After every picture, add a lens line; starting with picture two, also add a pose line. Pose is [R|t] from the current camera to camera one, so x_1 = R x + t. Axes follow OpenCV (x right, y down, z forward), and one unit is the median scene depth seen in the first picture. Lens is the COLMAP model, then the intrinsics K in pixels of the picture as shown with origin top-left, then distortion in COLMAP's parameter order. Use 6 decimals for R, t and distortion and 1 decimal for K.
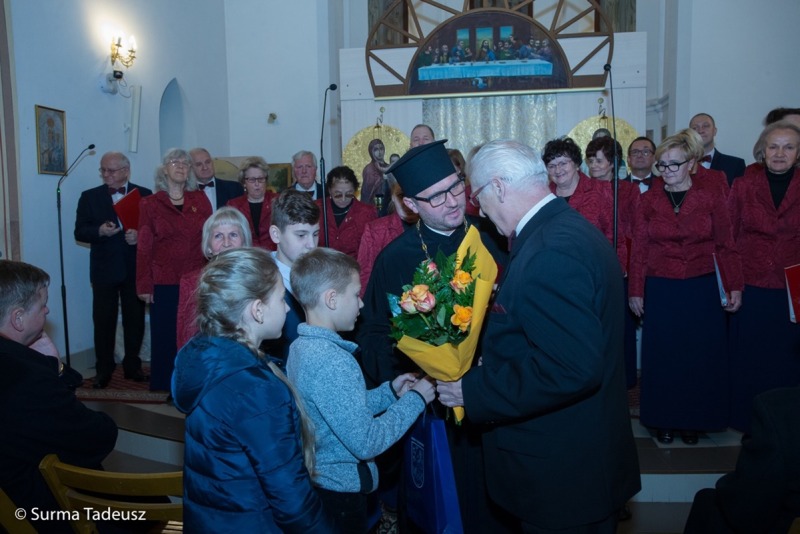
lens RADIAL K [[662.9, 0, 396.6], [0, 662.9, 266.1], [0, 0, 1]] dist [-0.055929, 0.074260]
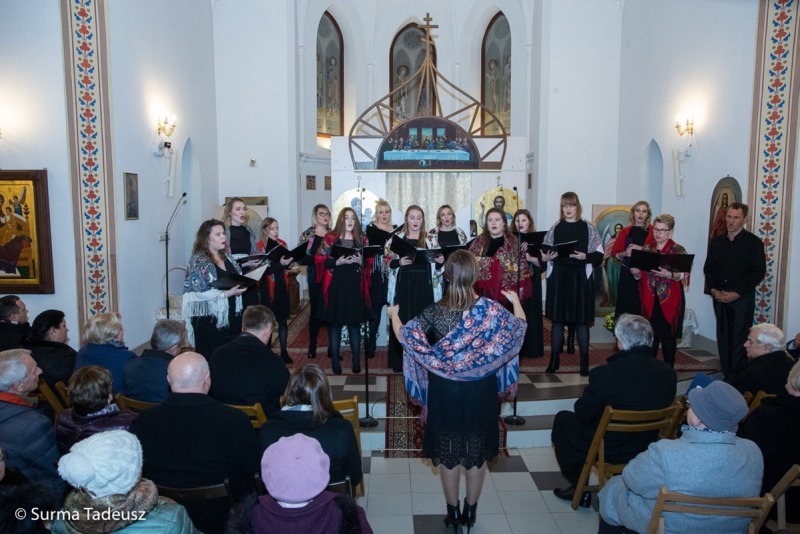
lens RADIAL K [[581.4, 0, 397.7], [0, 581.4, 269.9], [0, 0, 1]] dist [-0.086127, 0.072705]
pose [[0.983342, -0.004260, 0.181714, -0.182035], [-0.000998, 0.999584, 0.028837, -0.066604], [-0.181761, -0.028538, 0.982928, -0.334541]]
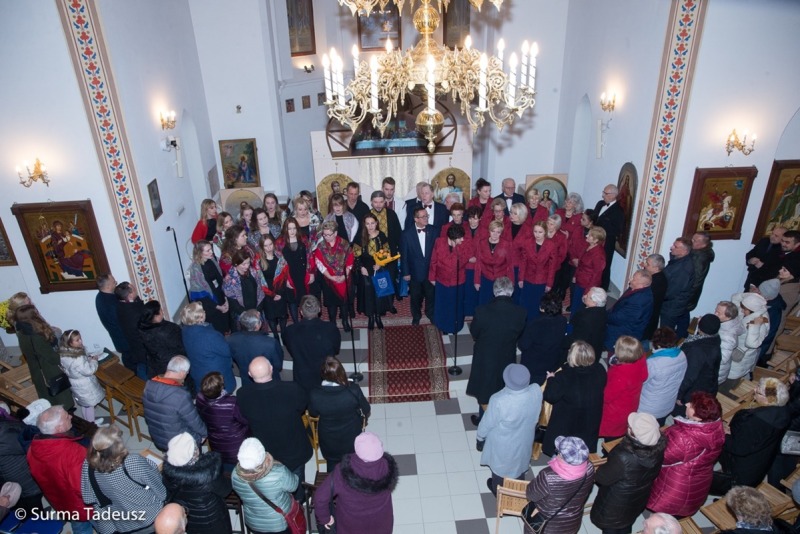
lens RADIAL K [[552.6, 0, 399.3], [0, 552.6, 275.2], [0, 0, 1]] dist [-0.098725, 0.067233]
pose [[0.973069, -0.111487, 0.201759, -0.201099], [0.027217, 0.924708, 0.379702, -0.541051], [-0.228900, -0.363985, 0.902840, -0.552708]]
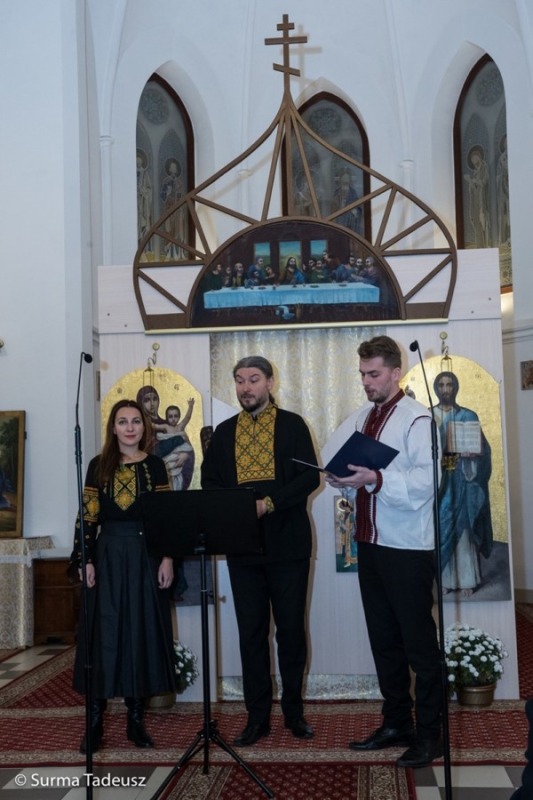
lens RADIAL K [[1042.8, 0, 269.5], [0, 1042.8, 403.7], [0, 0, 1]] dist [0.080655, 0.000000]
pose [[0.996587, -0.003844, 0.082459, 0.008991], [0.015722, 0.989469, -0.143886, -0.002336], [-0.081037, 0.144692, 0.986153, -0.162764]]
